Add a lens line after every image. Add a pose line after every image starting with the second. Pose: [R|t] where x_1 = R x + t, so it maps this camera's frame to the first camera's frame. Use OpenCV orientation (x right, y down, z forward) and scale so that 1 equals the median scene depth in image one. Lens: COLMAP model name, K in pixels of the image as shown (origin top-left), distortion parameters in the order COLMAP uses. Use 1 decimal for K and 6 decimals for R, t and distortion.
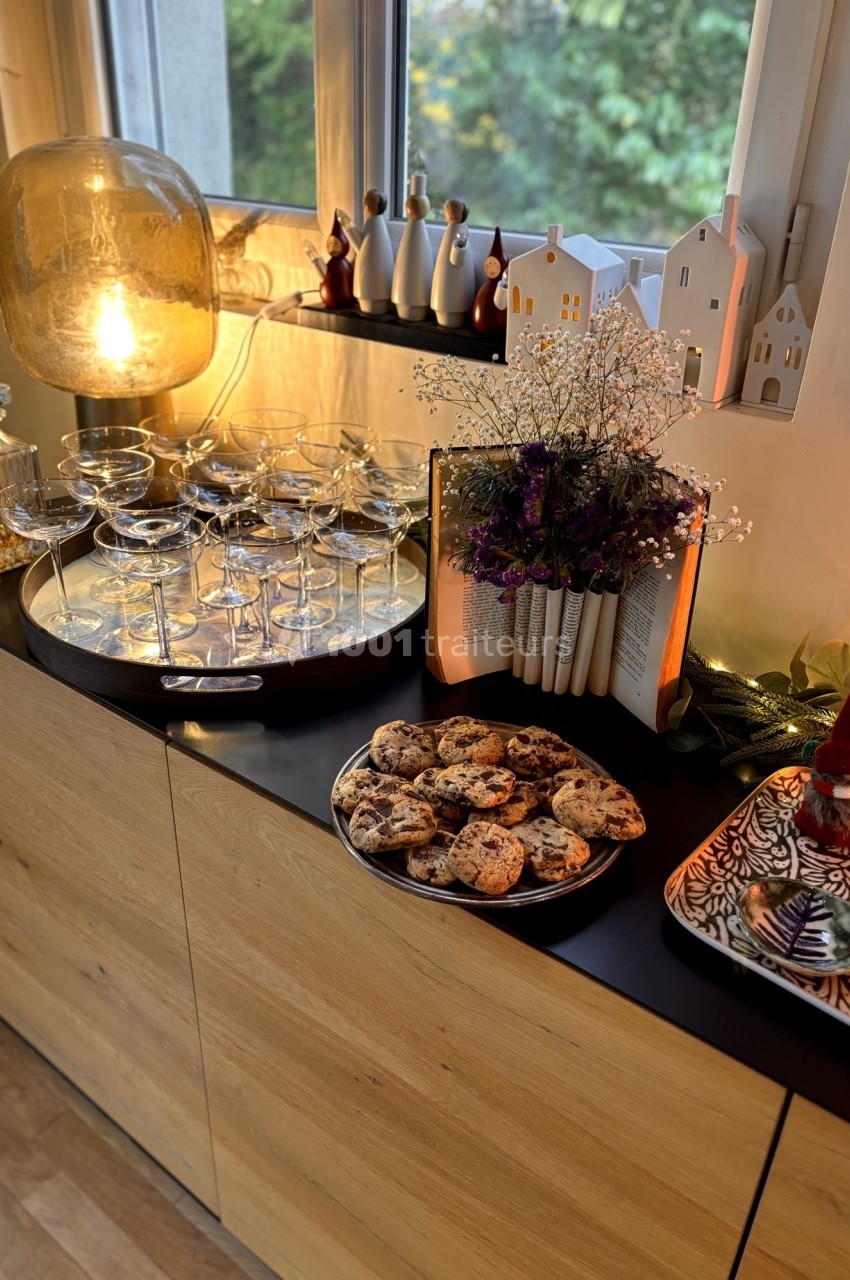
lens RADIAL K [[1008.8, 0, 425.0], [0, 1008.8, 640.0], [0, 0, 1]] dist [-0.003182, -0.048688]
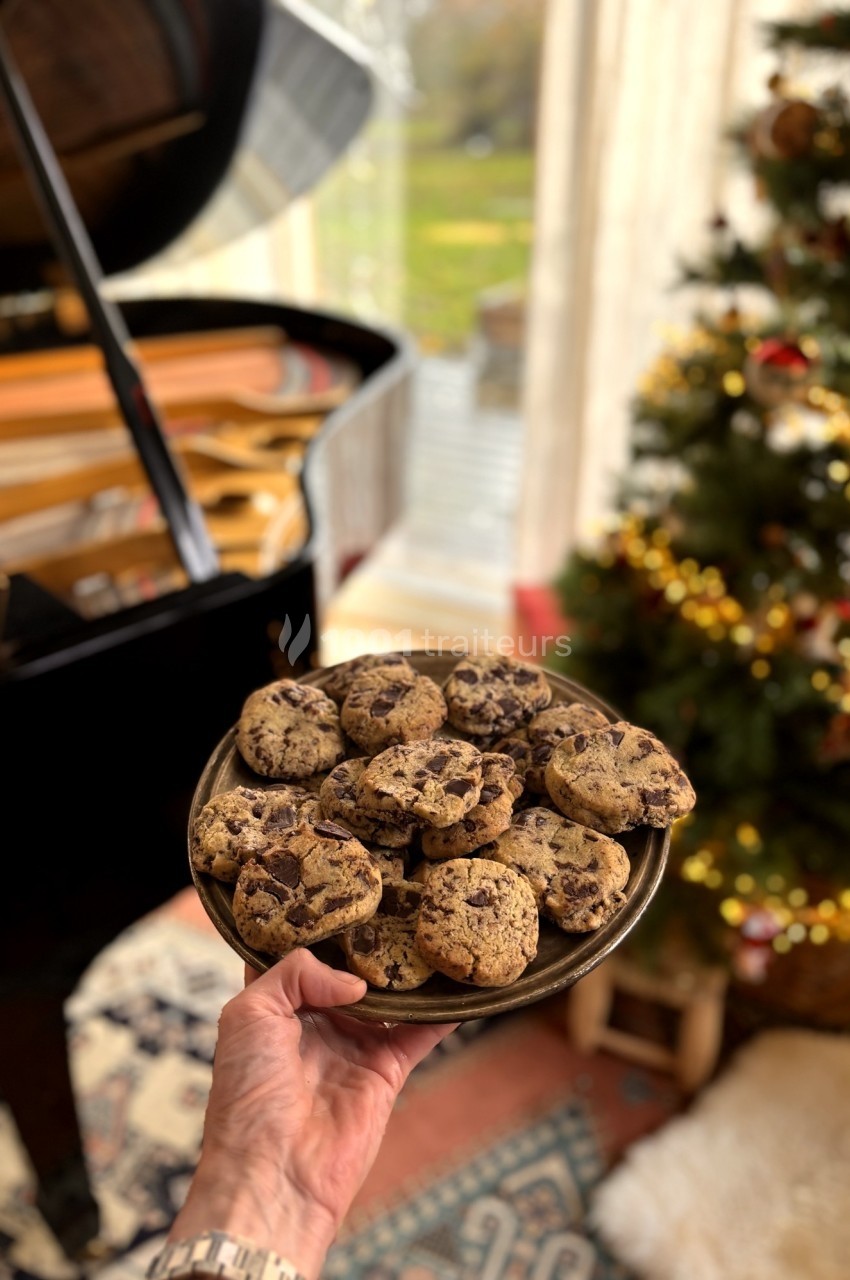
lens RADIAL K [[1008.8, 0, 425.0], [0, 1008.8, 640.0], [0, 0, 1]] dist [-0.003182, -0.048688]
pose [[0.967844, -0.200388, 0.152060, -0.025052], [0.168938, 0.965674, 0.197319, -0.063596], [-0.186381, -0.165285, 0.968475, 0.445218]]
